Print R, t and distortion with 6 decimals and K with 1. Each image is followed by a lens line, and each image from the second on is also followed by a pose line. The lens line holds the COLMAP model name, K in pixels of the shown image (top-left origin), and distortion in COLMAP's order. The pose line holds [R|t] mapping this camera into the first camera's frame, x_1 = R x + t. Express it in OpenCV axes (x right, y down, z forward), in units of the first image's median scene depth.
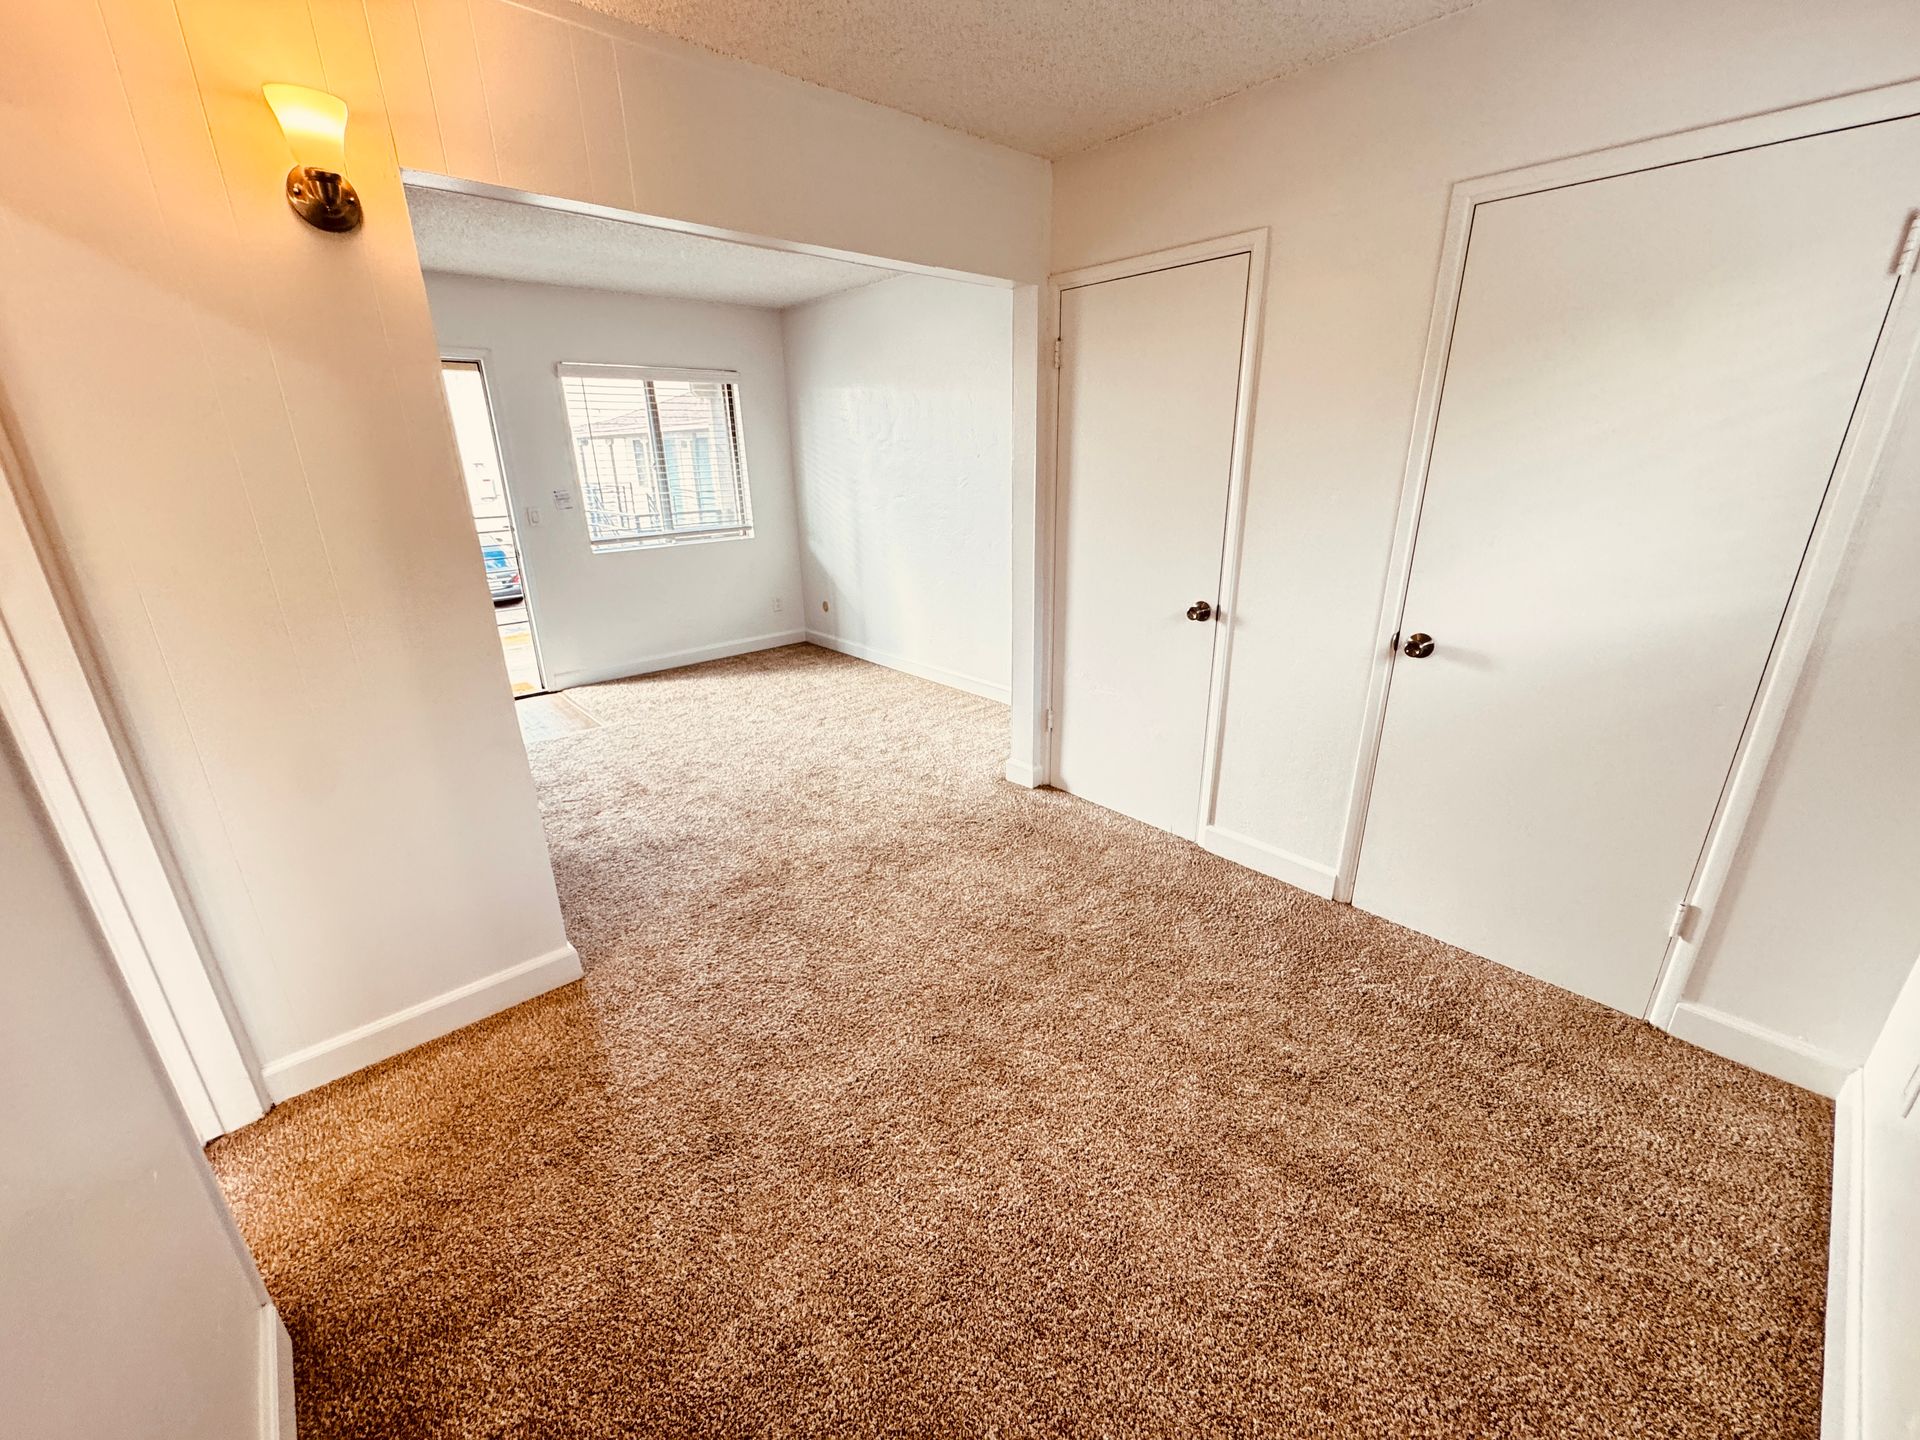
lens RADIAL K [[769.3, 0, 965.1], [0, 769.3, 721.4], [0, 0, 1]] dist [-0.006484, 0.000638]
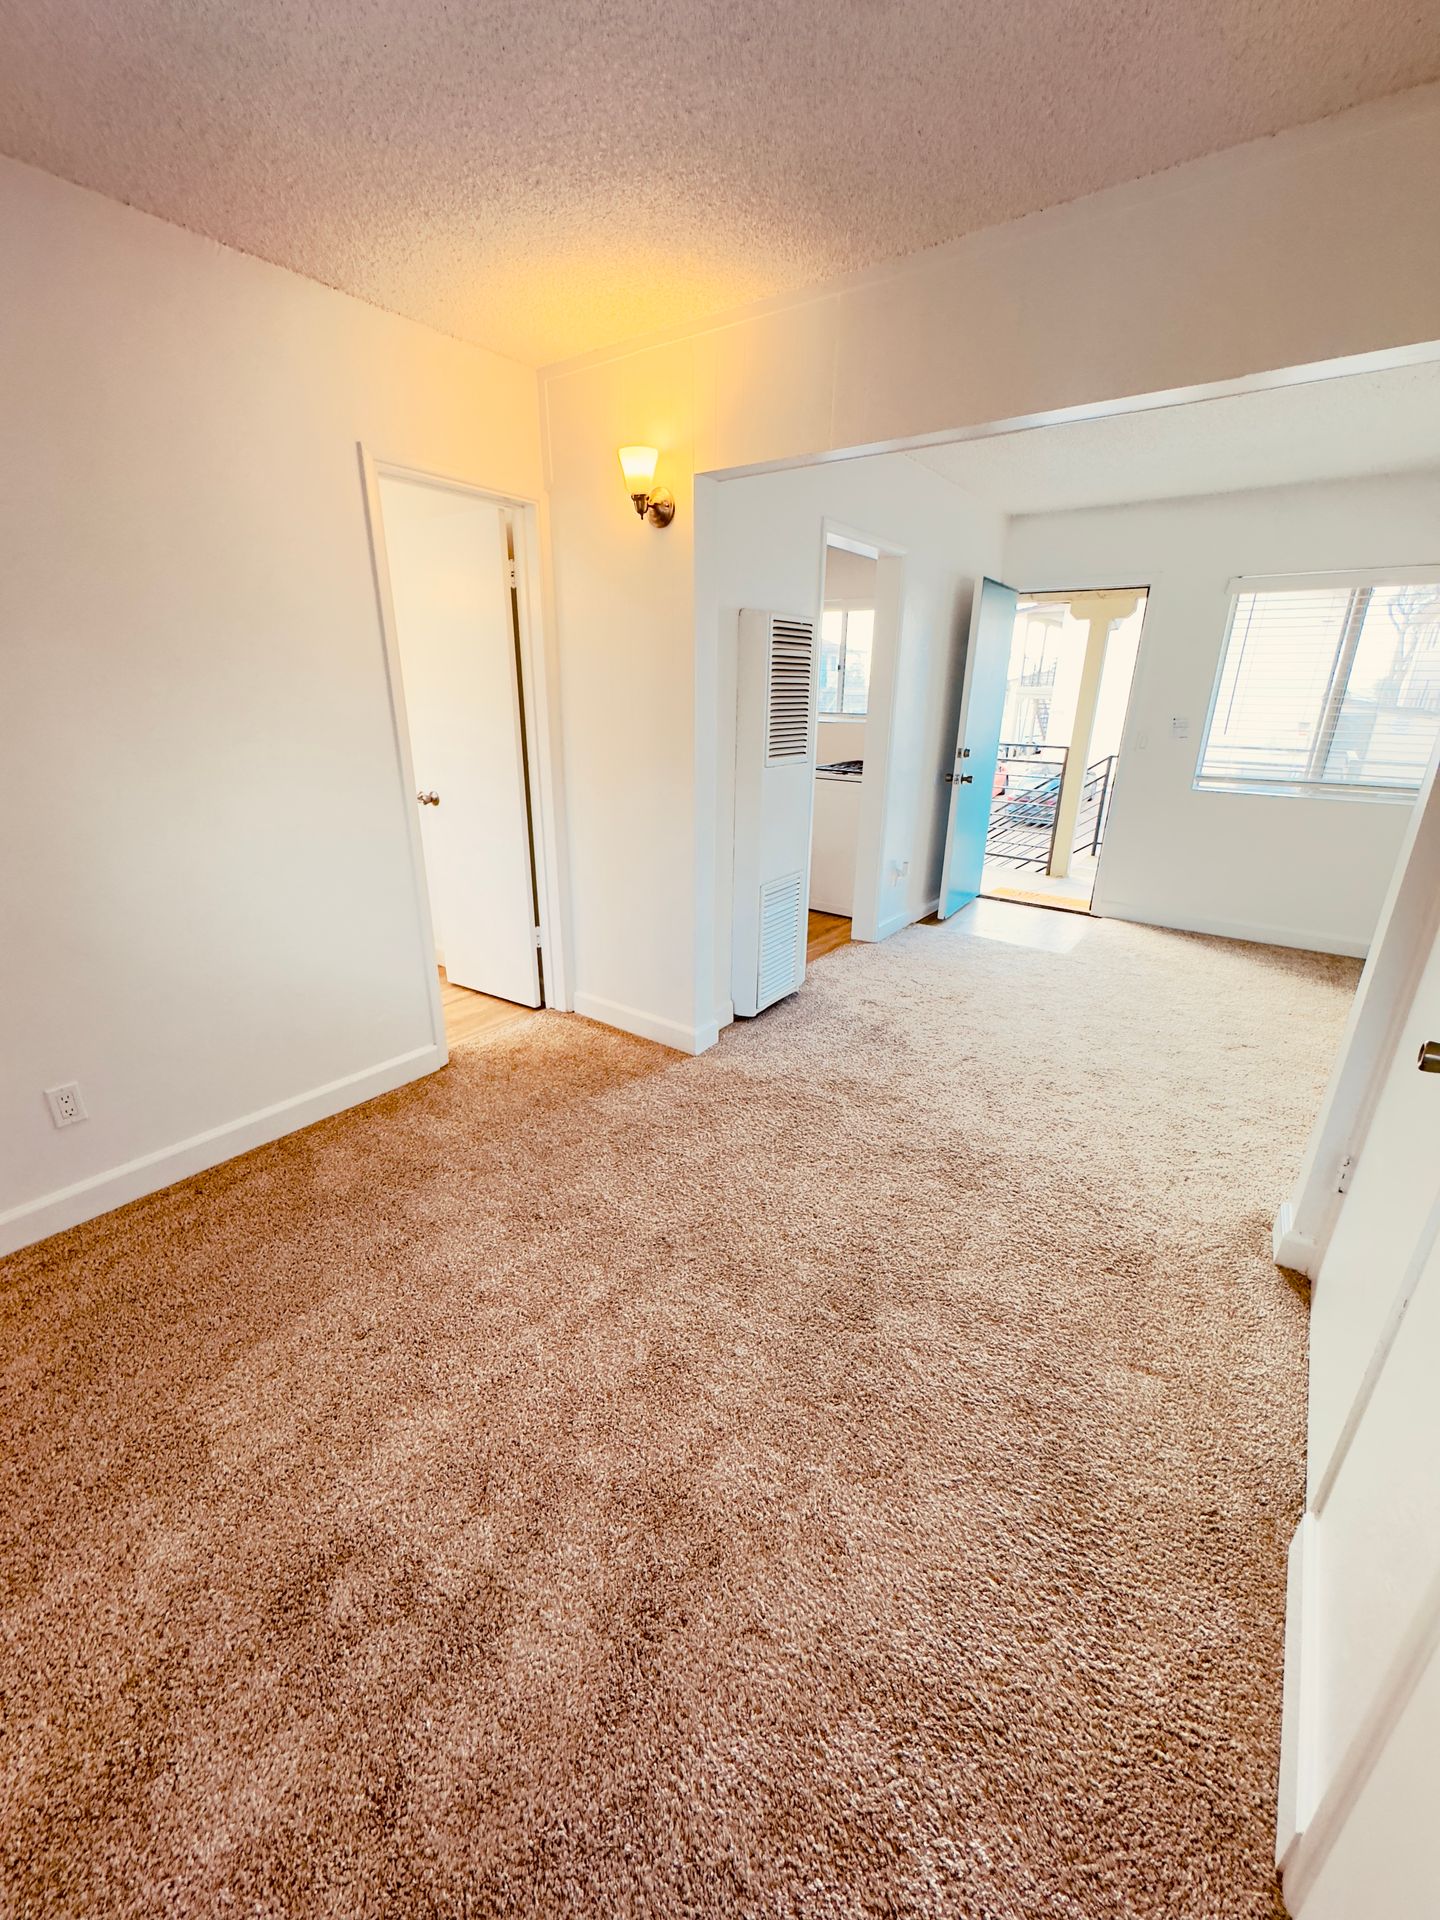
lens RADIAL K [[769.3, 0, 712.9], [0, 769.3, 955.5], [0, 0, 1]] dist [-0.006484, 0.000638]
pose [[0.187307, 0.340935, -0.921238, 0.705616], [-0.338770, 0.902720, 0.265203, -0.199450], [0.922036, 0.262413, 0.284584, 0.600874]]
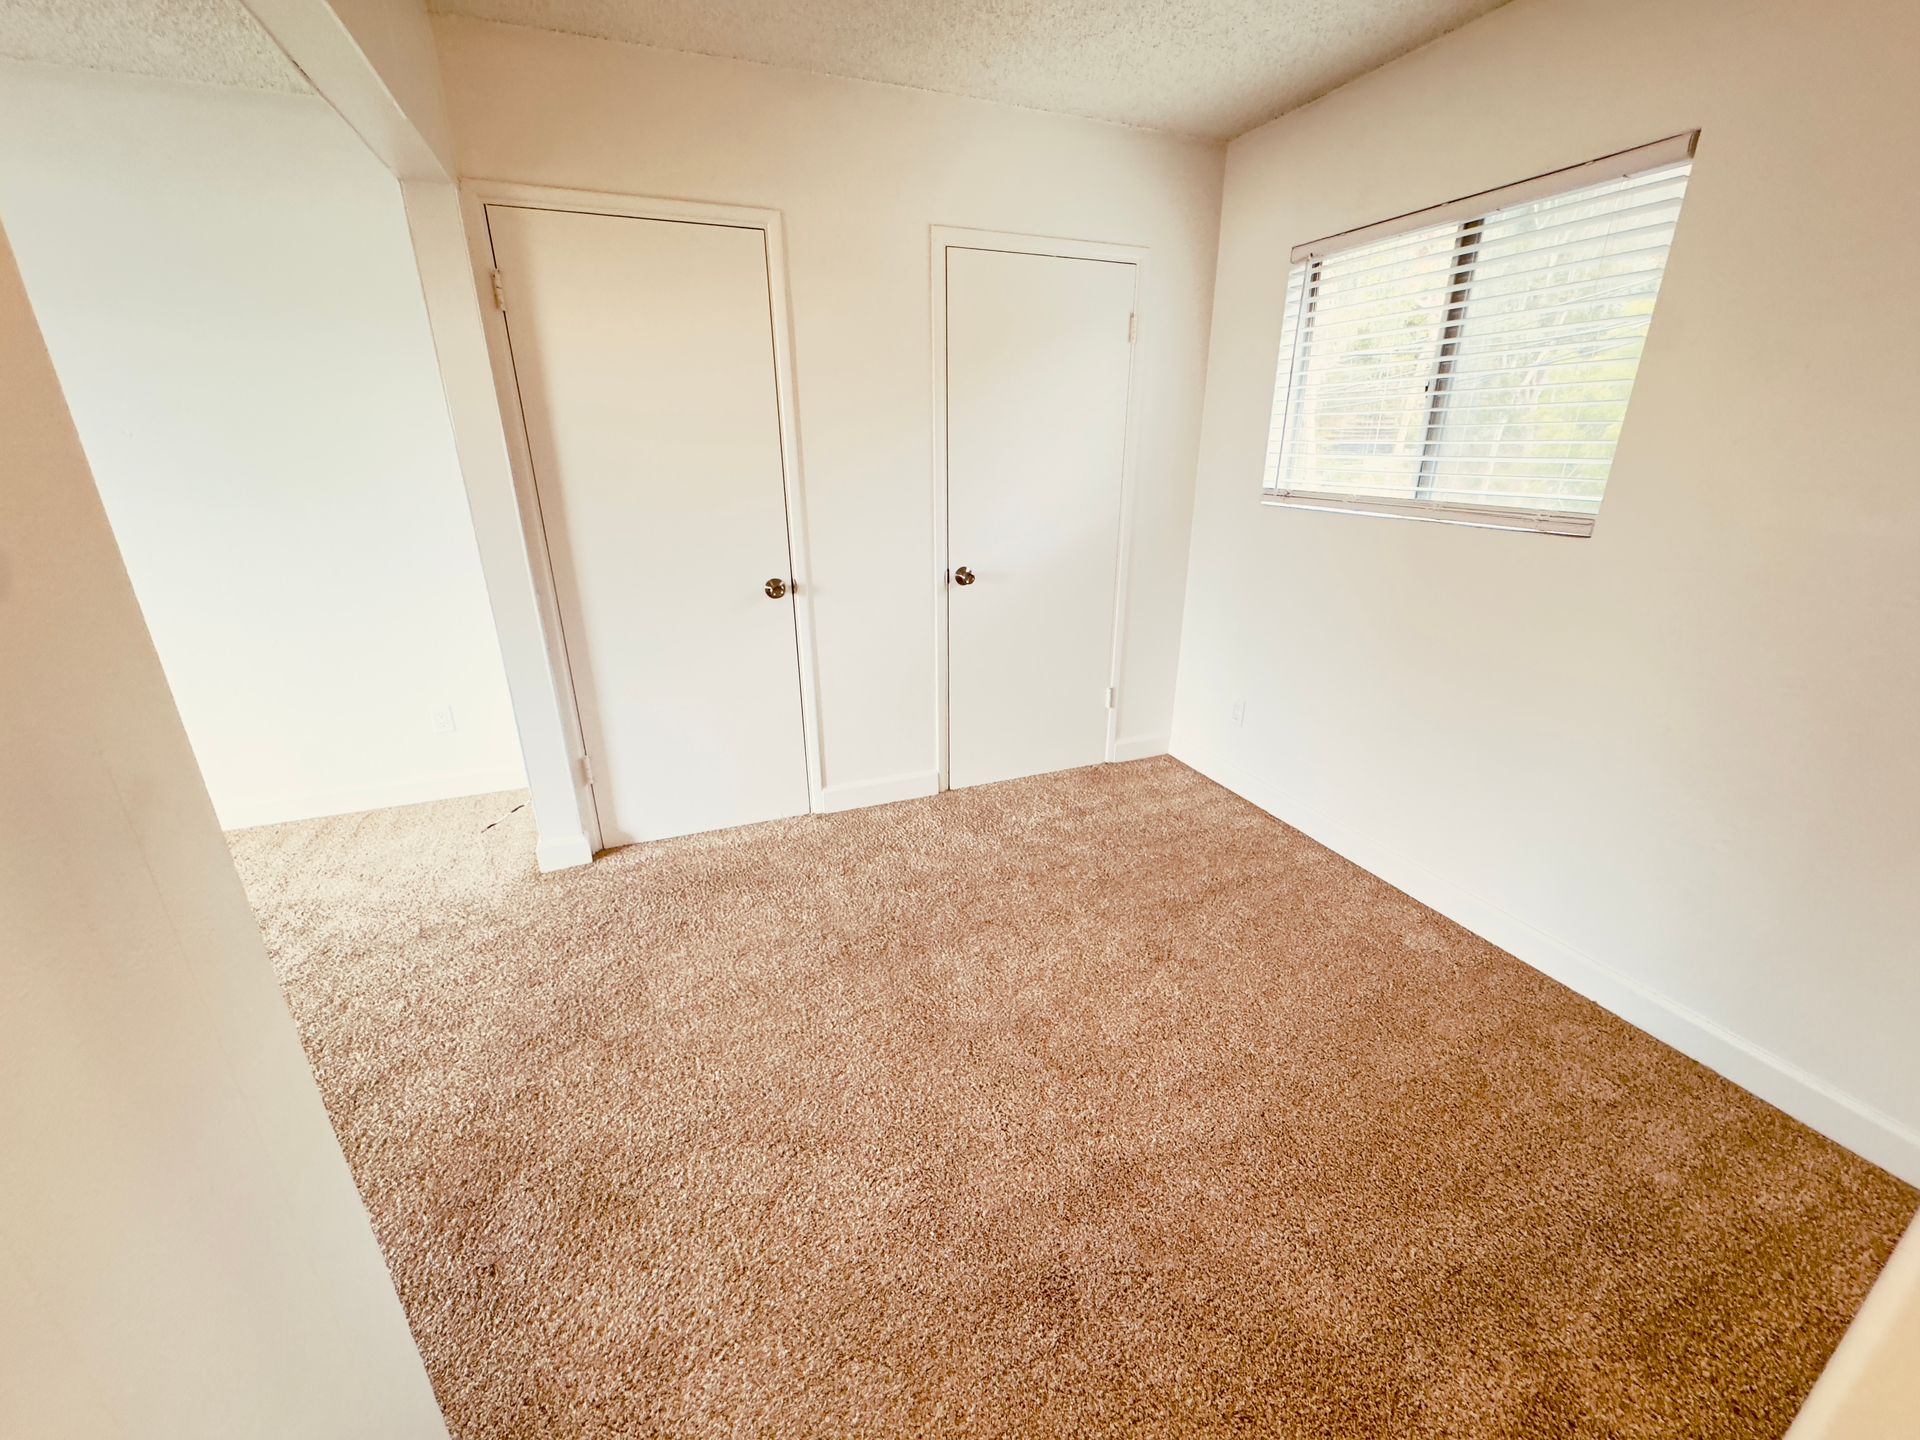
lens RADIAL K [[769.3, 0, 964.8], [0, 769.3, 719.4], [0, 0, 1]] dist [-0.006484, 0.000638]
pose [[0.340428, -0.304704, 0.889531, -0.661799], [0.309932, 0.929529, 0.199793, -0.130586], [-0.887723, 0.207679, 0.410875, 0.489746]]
